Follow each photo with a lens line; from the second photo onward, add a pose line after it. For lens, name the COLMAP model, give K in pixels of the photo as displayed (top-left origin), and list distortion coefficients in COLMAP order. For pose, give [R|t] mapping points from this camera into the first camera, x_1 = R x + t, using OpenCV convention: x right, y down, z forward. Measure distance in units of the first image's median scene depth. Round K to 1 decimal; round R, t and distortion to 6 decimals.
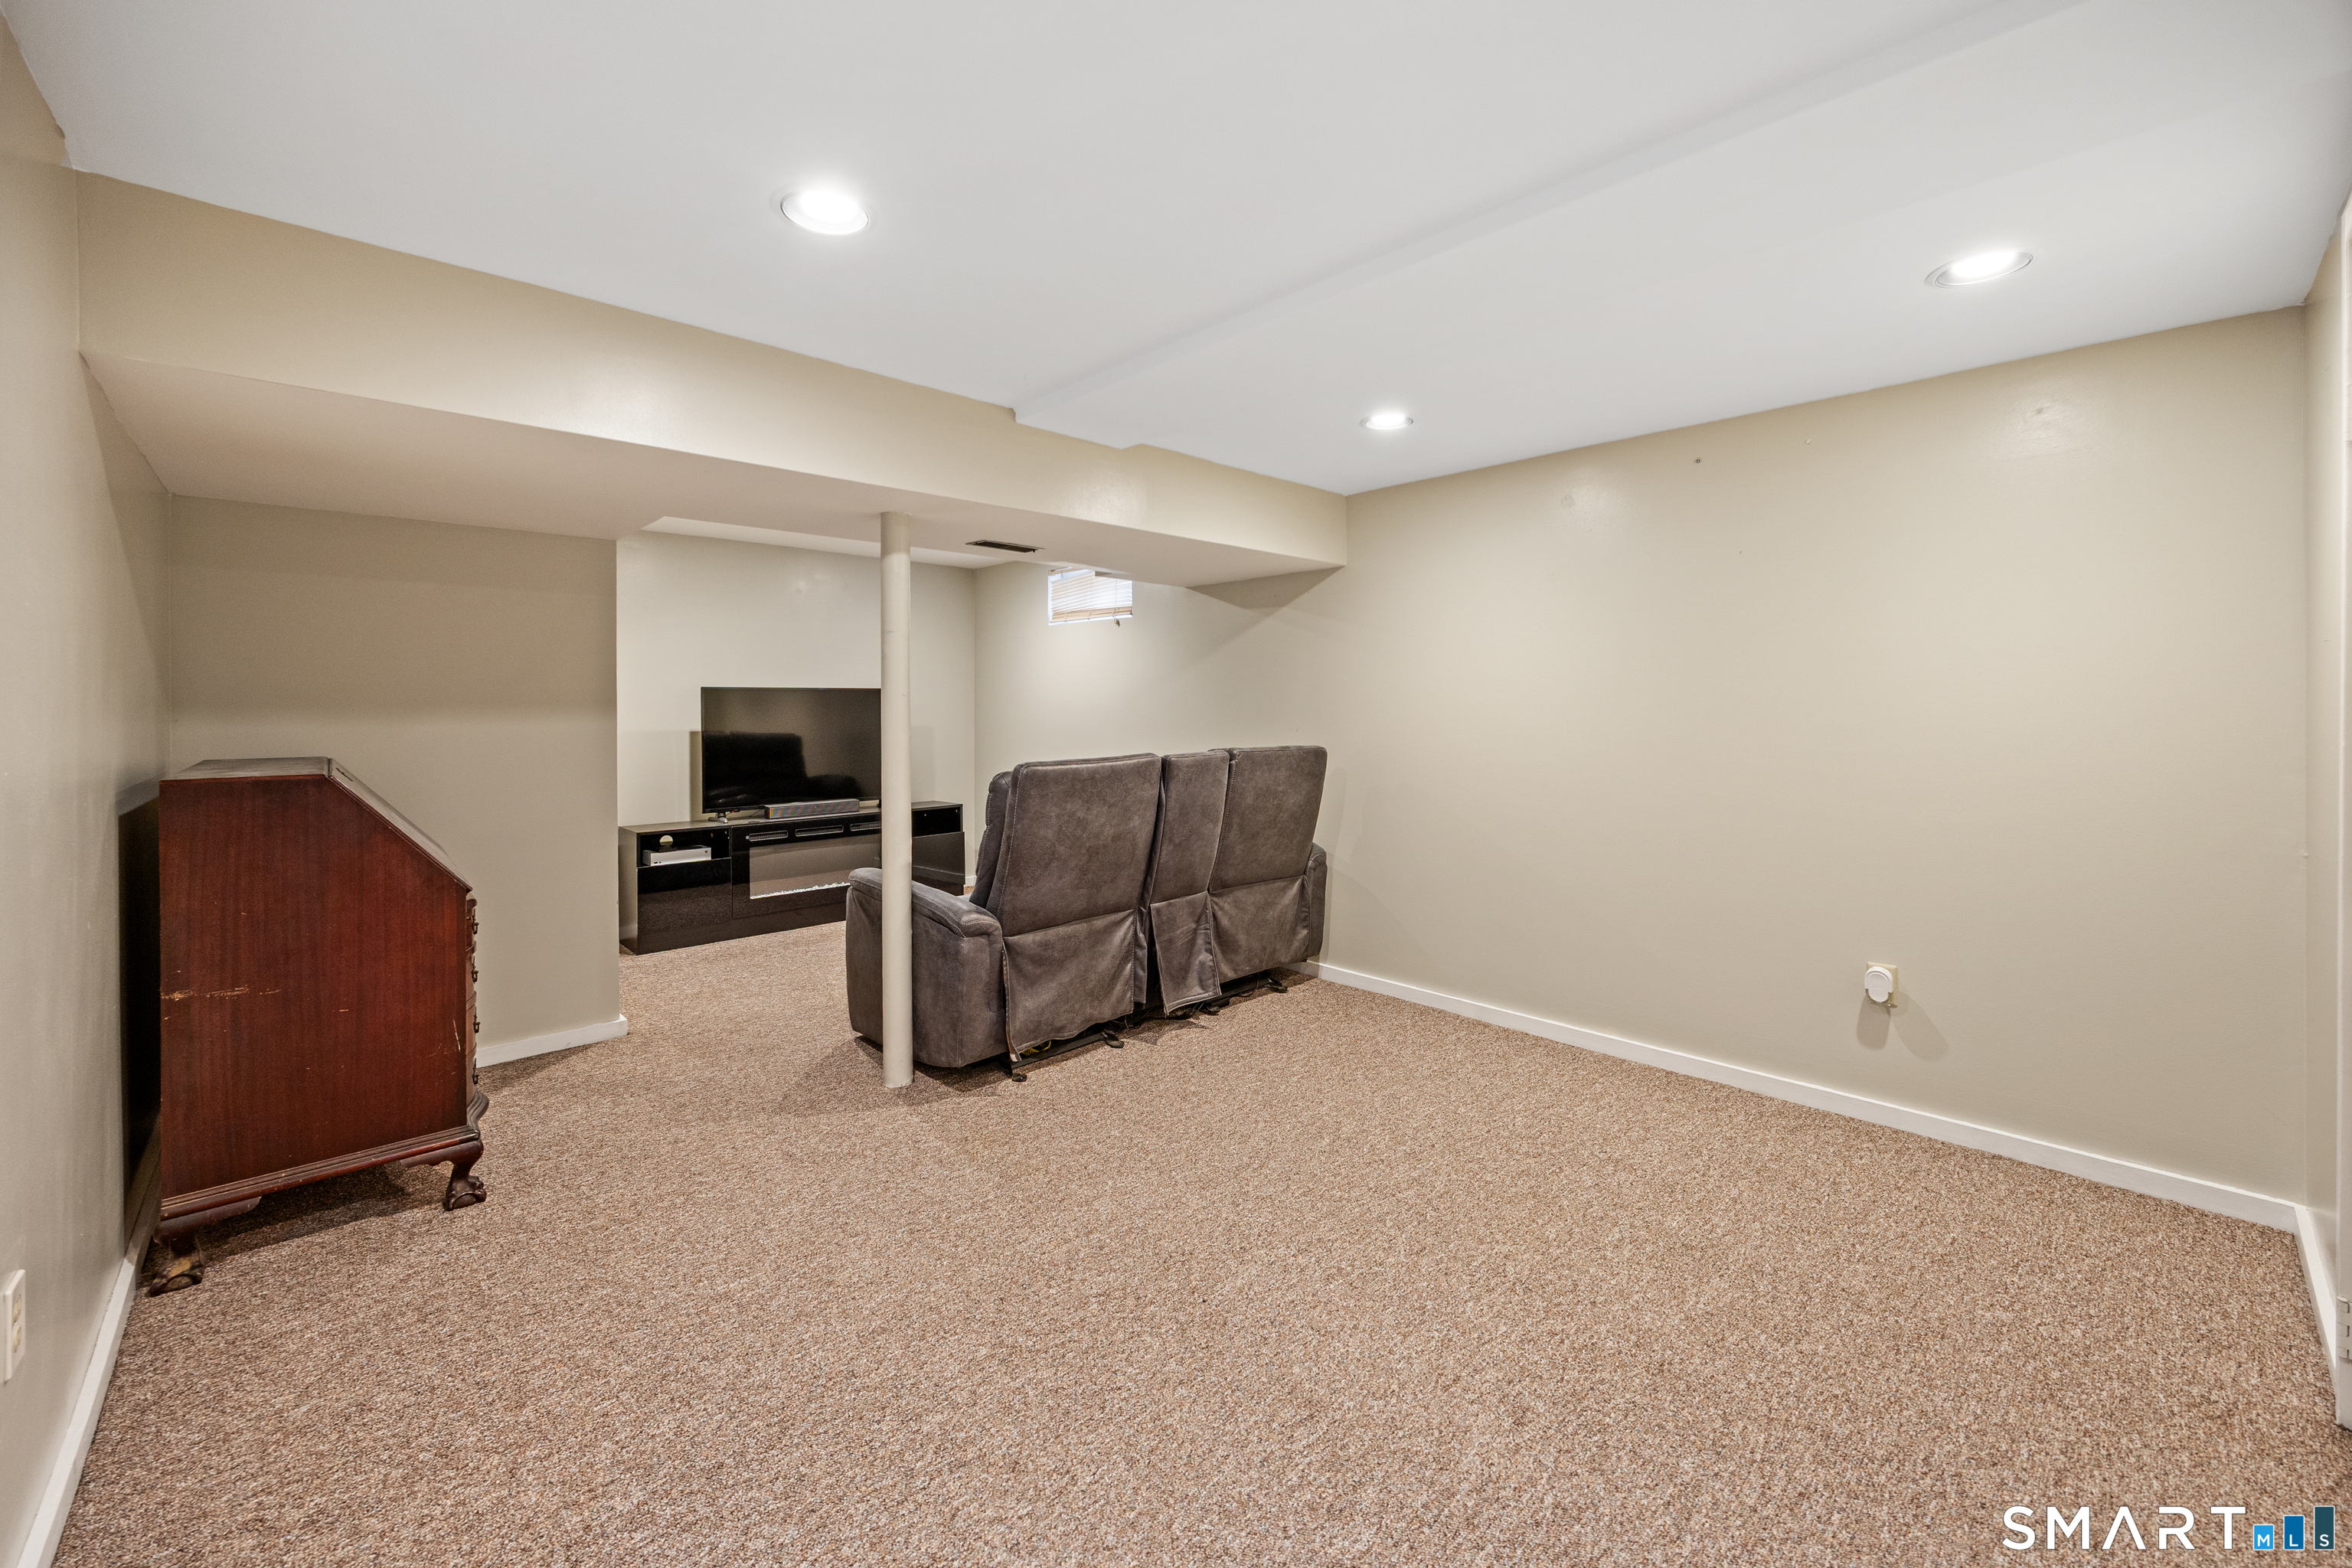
lens RADIAL K [[937.4, 0, 1177.8], [0, 937.4, 712.5], [0, 0, 1]] dist [0.002837, 0.000101]
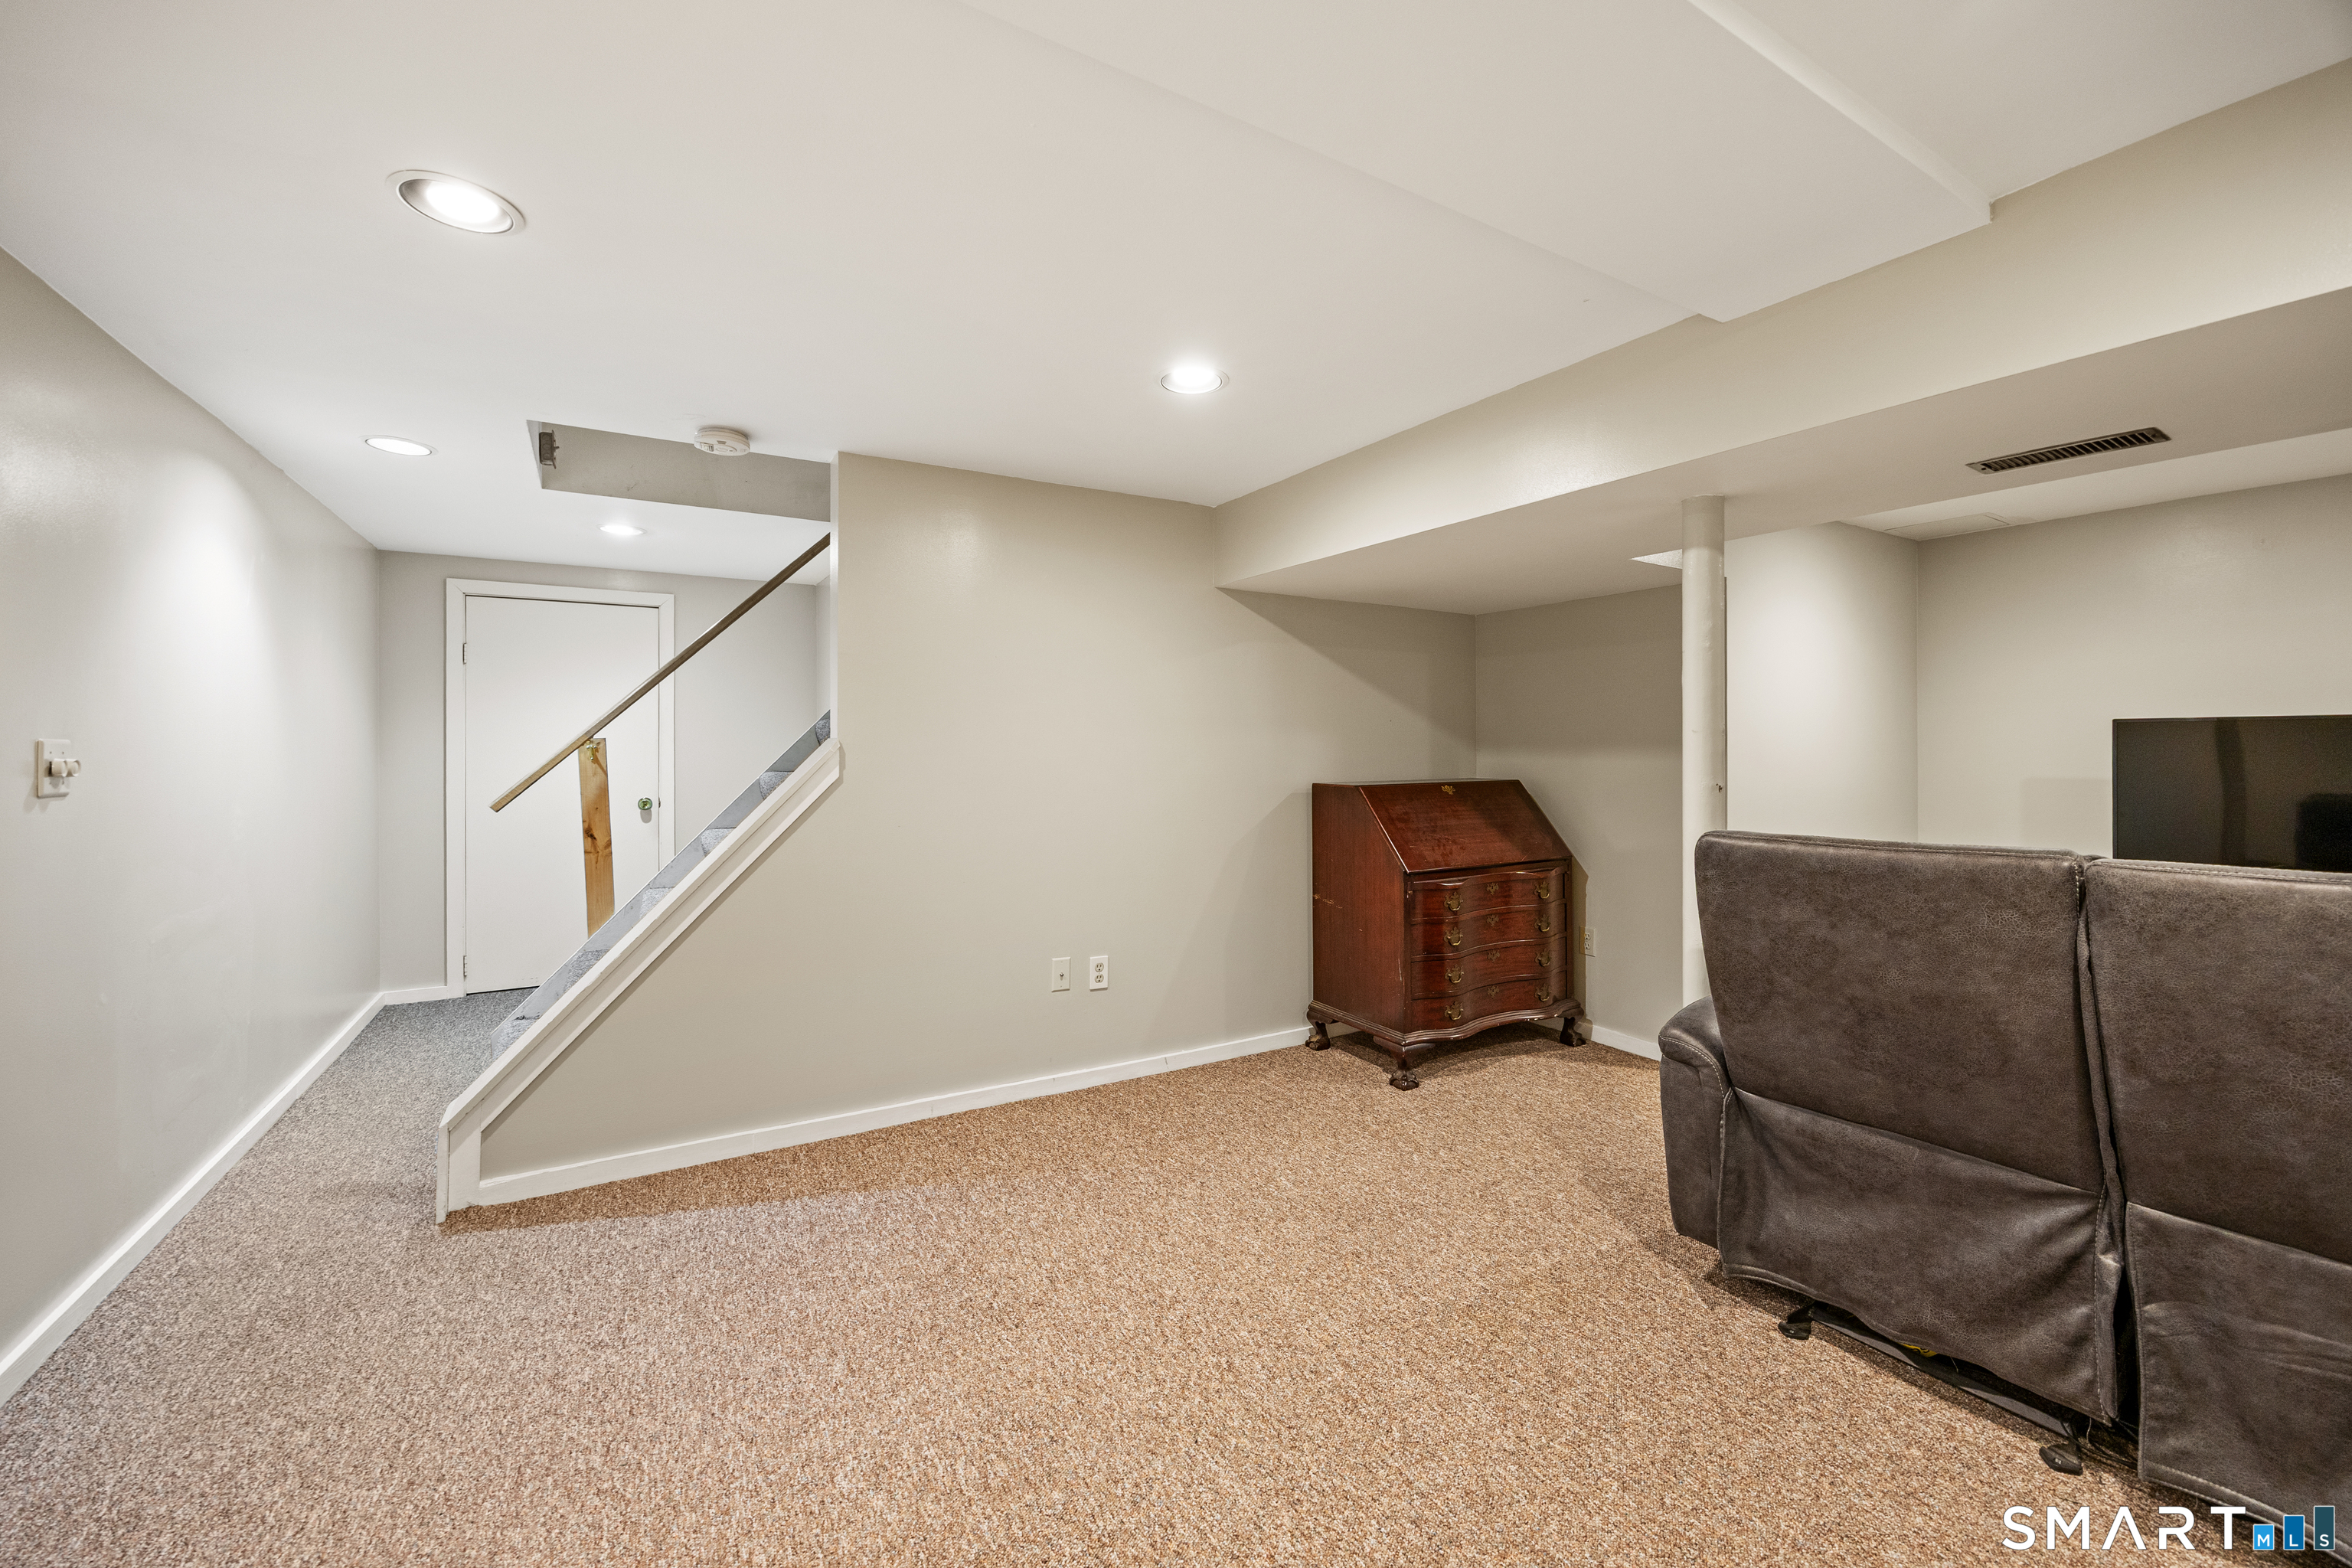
lens RADIAL K [[937.4, 0, 1186.6], [0, 937.4, 739.4], [0, 0, 1]] dist [0.002837, 0.000101]
pose [[-0.215088, -0.003530, -0.976588, 0.544504], [-0.007752, 0.999968, -0.001907, -0.006606], [0.976564, 0.007160, -0.215109, 0.734663]]
